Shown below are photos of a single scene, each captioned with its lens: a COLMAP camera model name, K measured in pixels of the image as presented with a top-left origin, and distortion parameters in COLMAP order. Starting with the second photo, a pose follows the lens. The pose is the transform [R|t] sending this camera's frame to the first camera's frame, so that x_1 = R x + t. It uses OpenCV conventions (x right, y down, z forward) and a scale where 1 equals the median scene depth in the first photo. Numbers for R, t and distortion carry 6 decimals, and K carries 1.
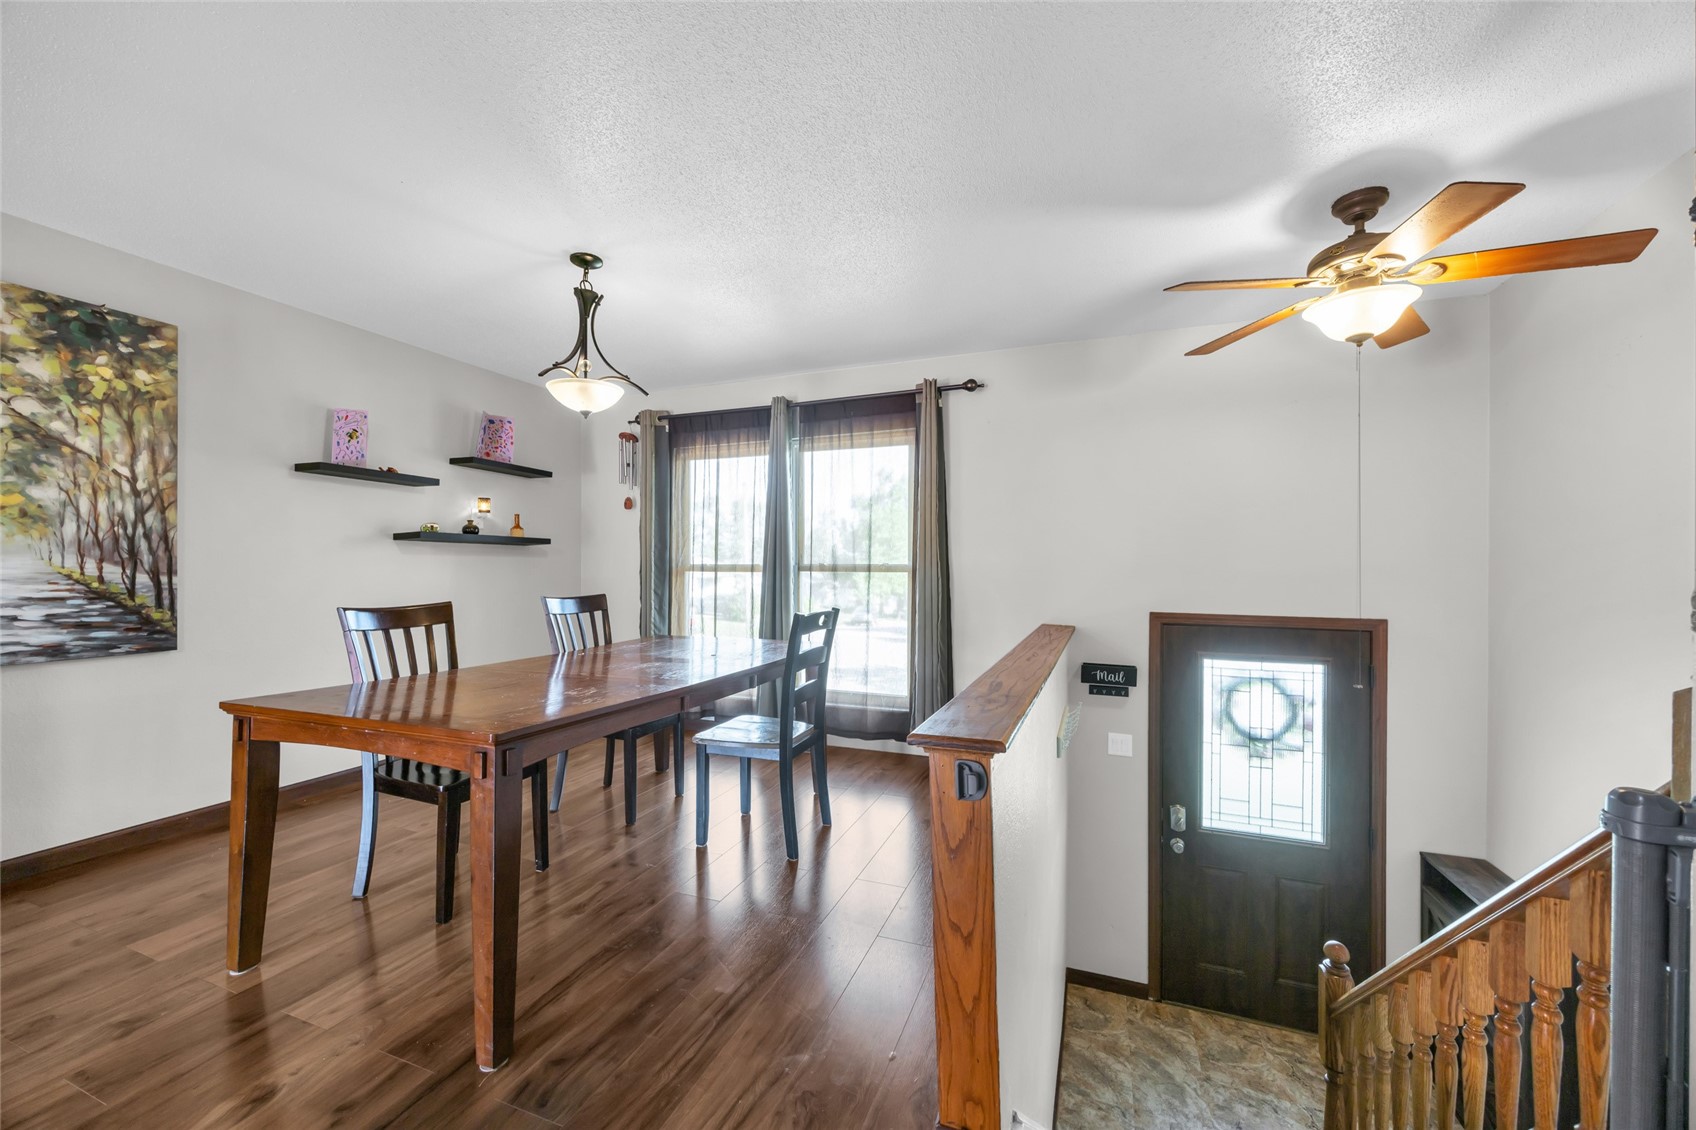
lens RADIAL K [[646.1, 0, 848.0], [0, 646.1, 565.0], [0, 0, 1]] dist [0.012016, -0.003293]
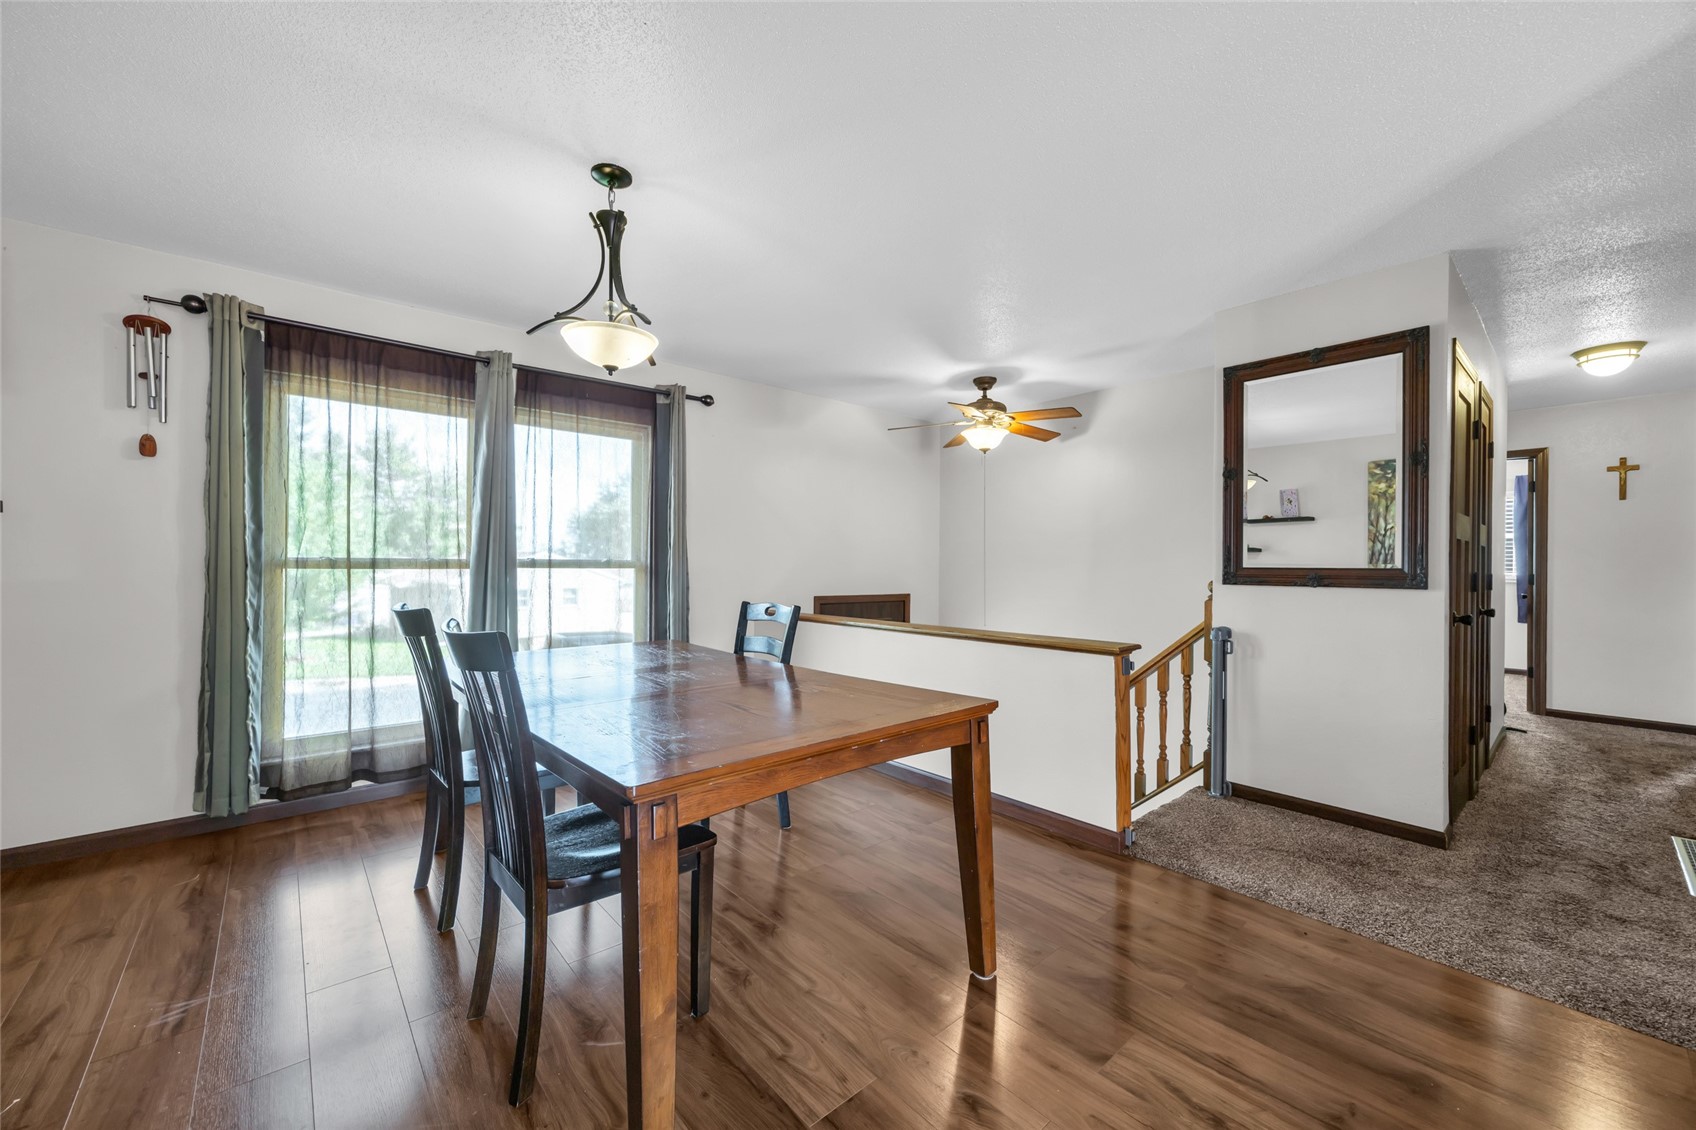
lens RADIAL K [[647.6, 0, 845.9], [0, 647.6, 569.1], [0, 0, 1]] dist [-0.001031, 0.000123]
pose [[0.461806, -0.004984, 0.886967, -0.993880], [-0.006428, 0.999939, 0.008966, 0.001665], [-0.886958, -0.009842, 0.461746, 0.388469]]
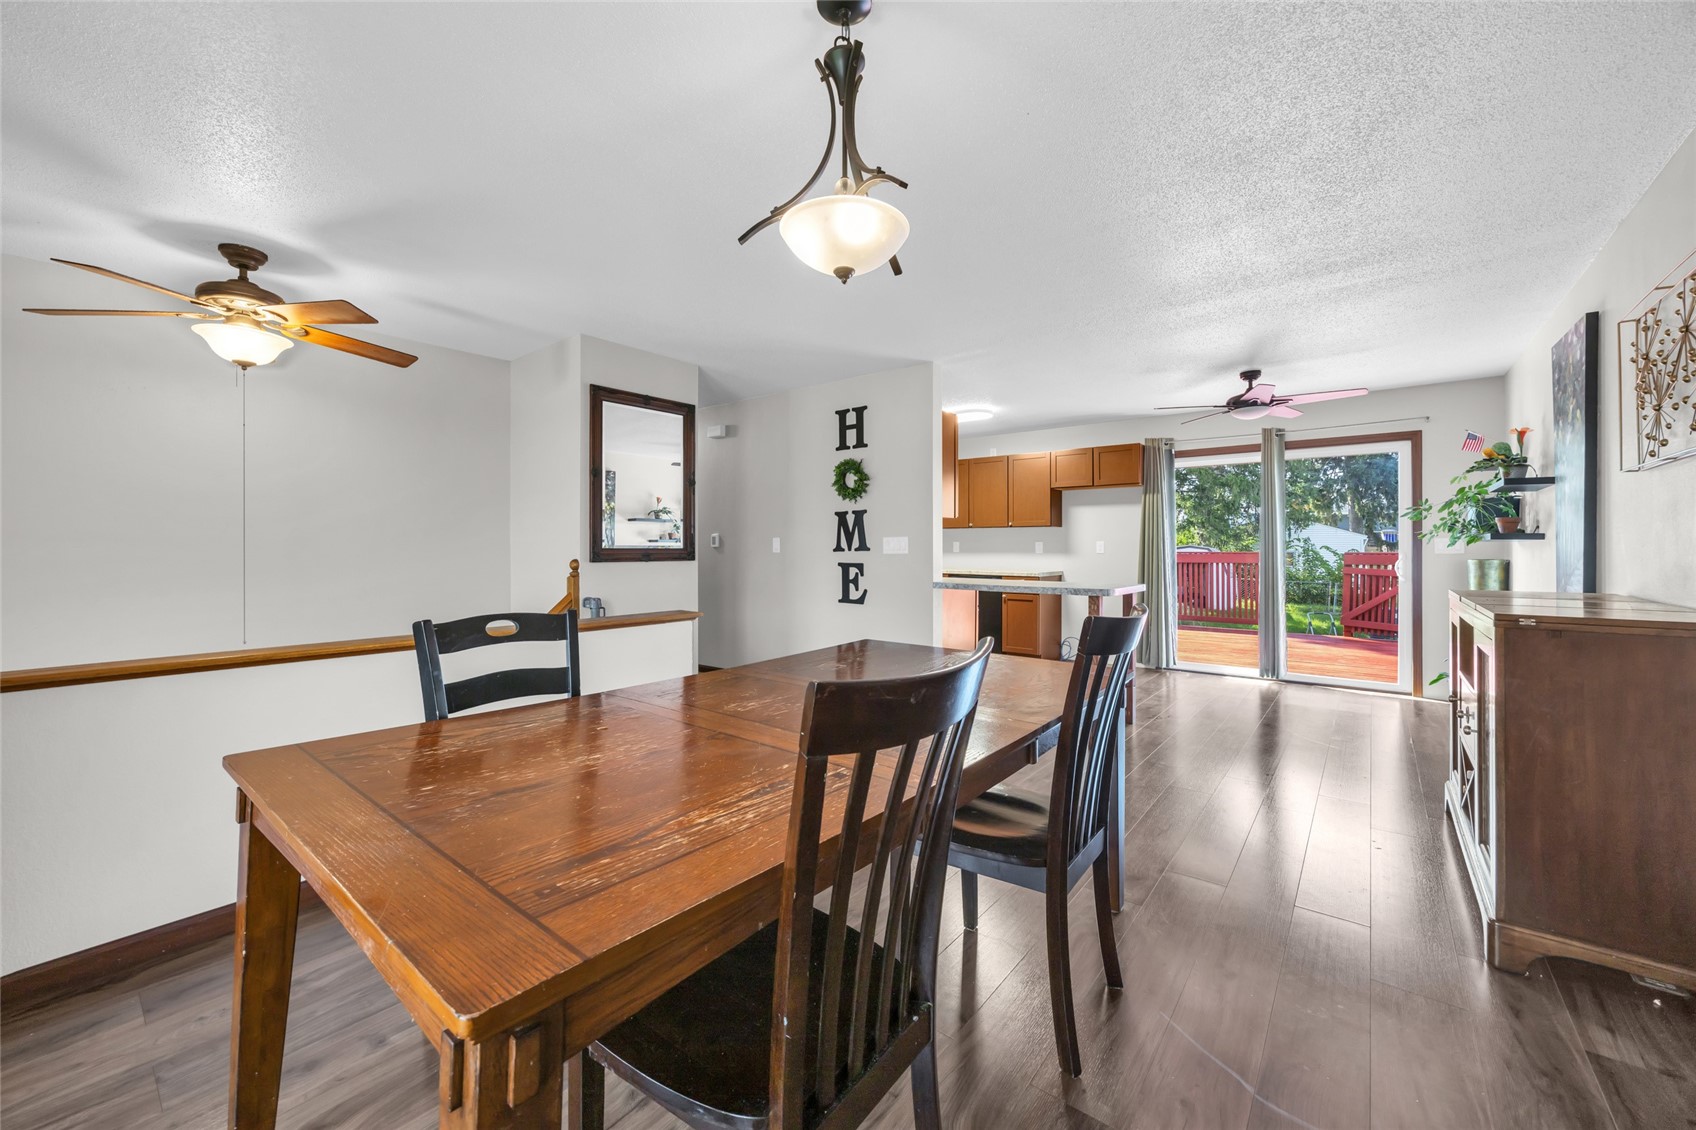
lens RADIAL K [[652.8, 0, 846.0], [0, 652.8, 555.9], [0, 0, 1]] dist [-0.000153, 0.000051]
pose [[-0.952431, -0.007489, 0.304663, -0.590168], [-0.003549, 0.999903, 0.013486, -0.001473], [-0.304734, 0.011764, -0.952365, 1.565952]]
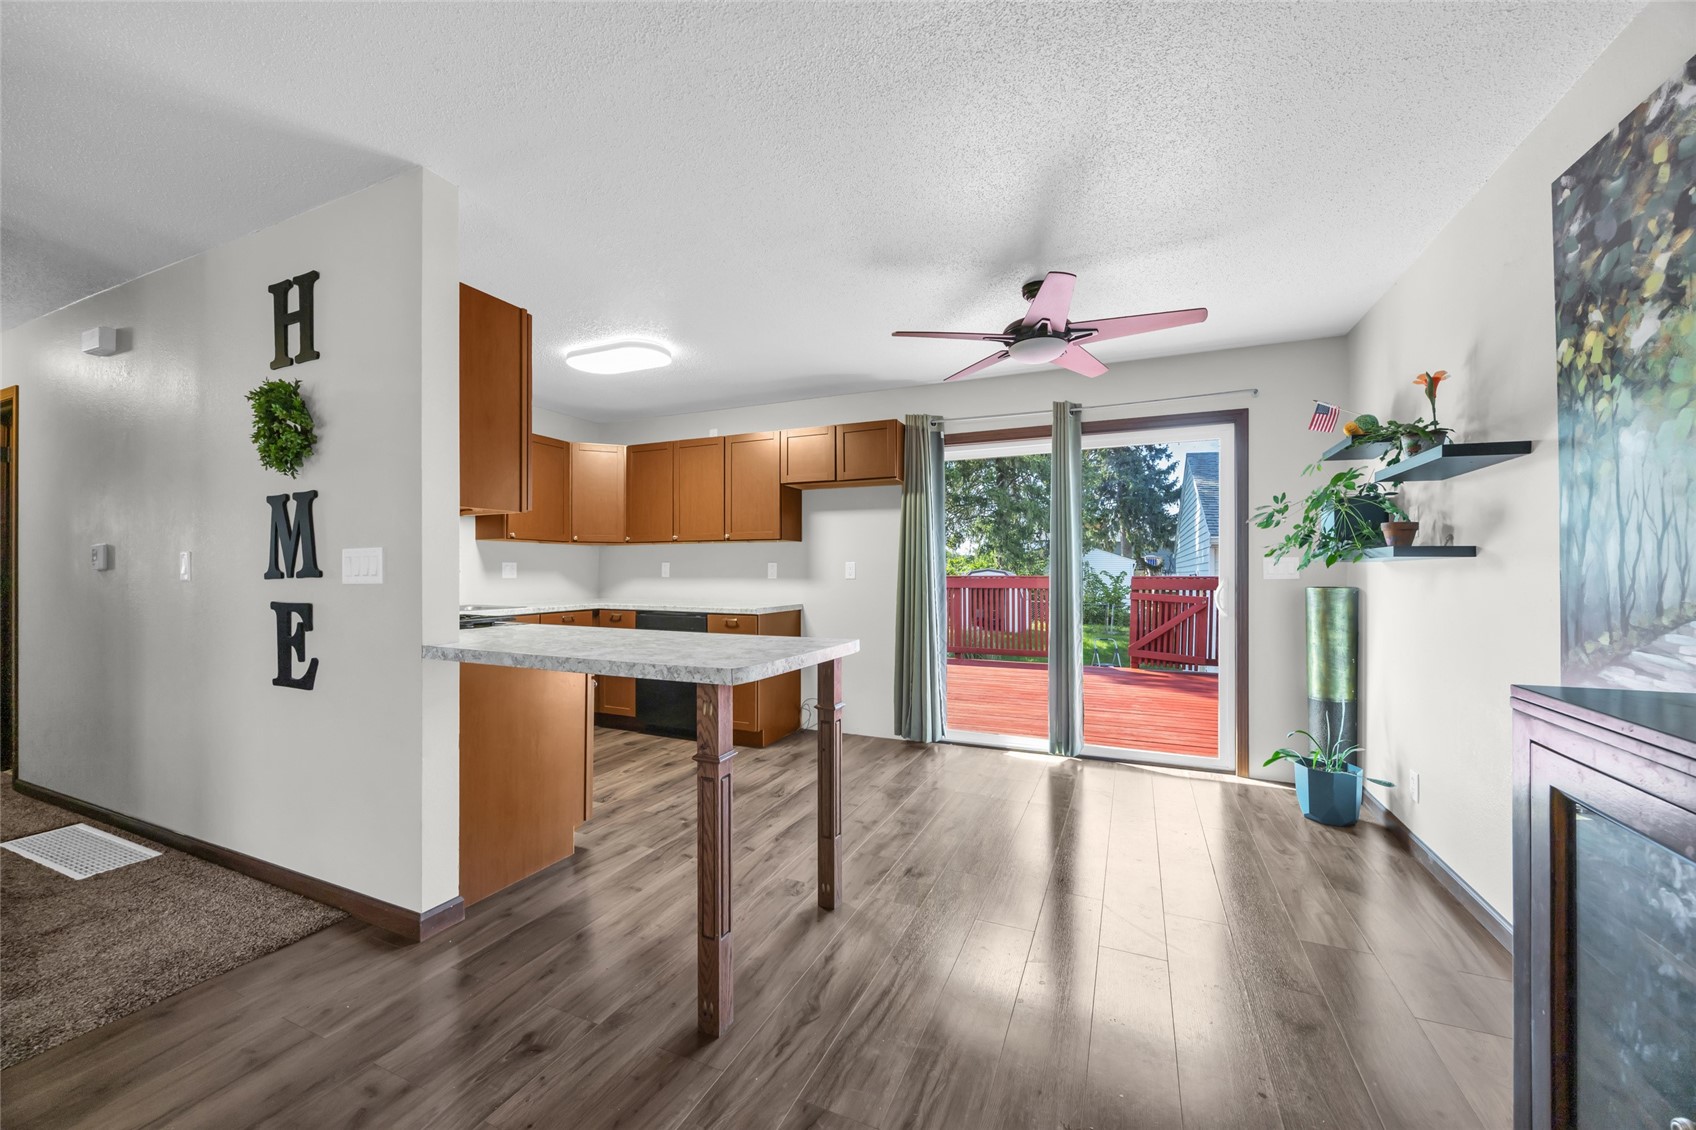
lens RADIAL K [[645.3, 0, 848.7], [0, 645.3, 571.7], [0, 0, 1]] dist [-0.001980, -0.000240]
pose [[-0.998865, -0.003557, 0.047491, -0.834860], [-0.003553, 0.999994, 0.000172, -0.001612], [-0.047492, 0.000003, -0.998872, 0.638907]]
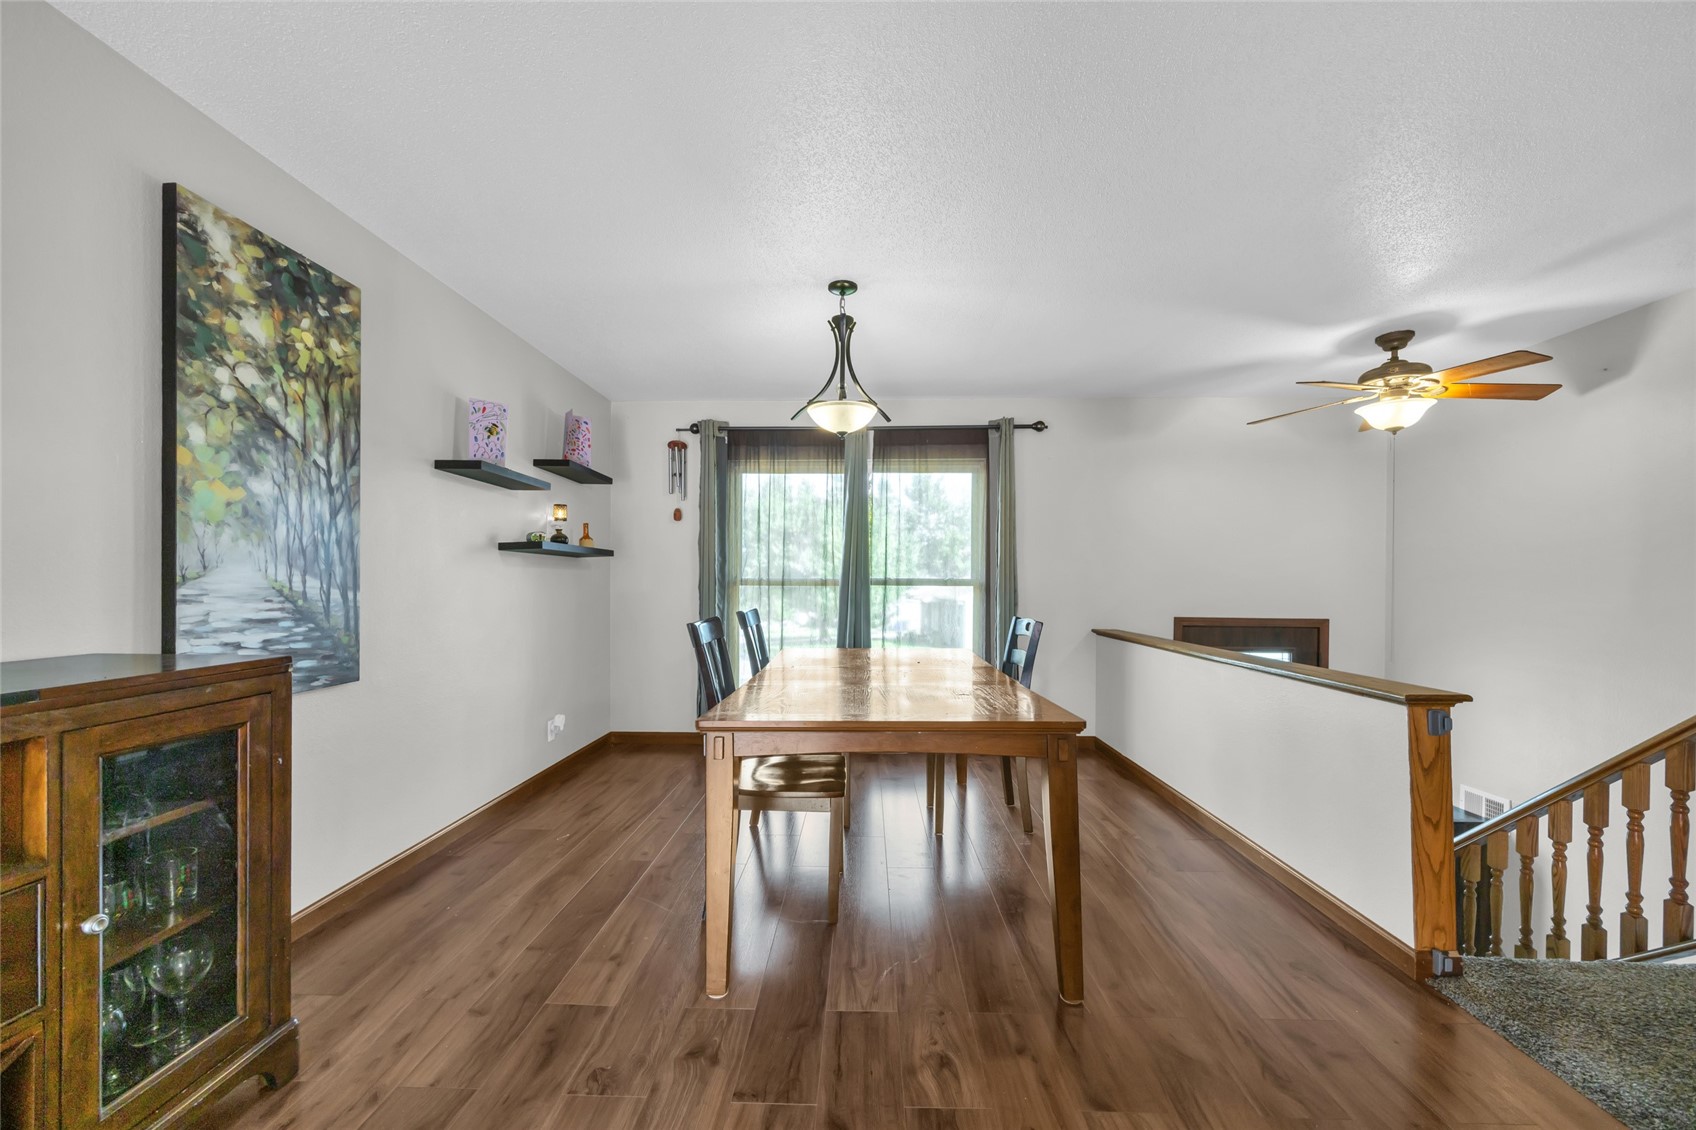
lens RADIAL K [[649.0, 0, 850.1], [0, 649.0, 584.2], [0, 0, 1]] dist [-0.000674, -0.000015]
pose [[0.940869, 0.000130, 0.338770, -0.760838], [-0.002604, 0.999973, 0.006848, 0.000594], [-0.338760, -0.007325, 0.940844, 0.016018]]
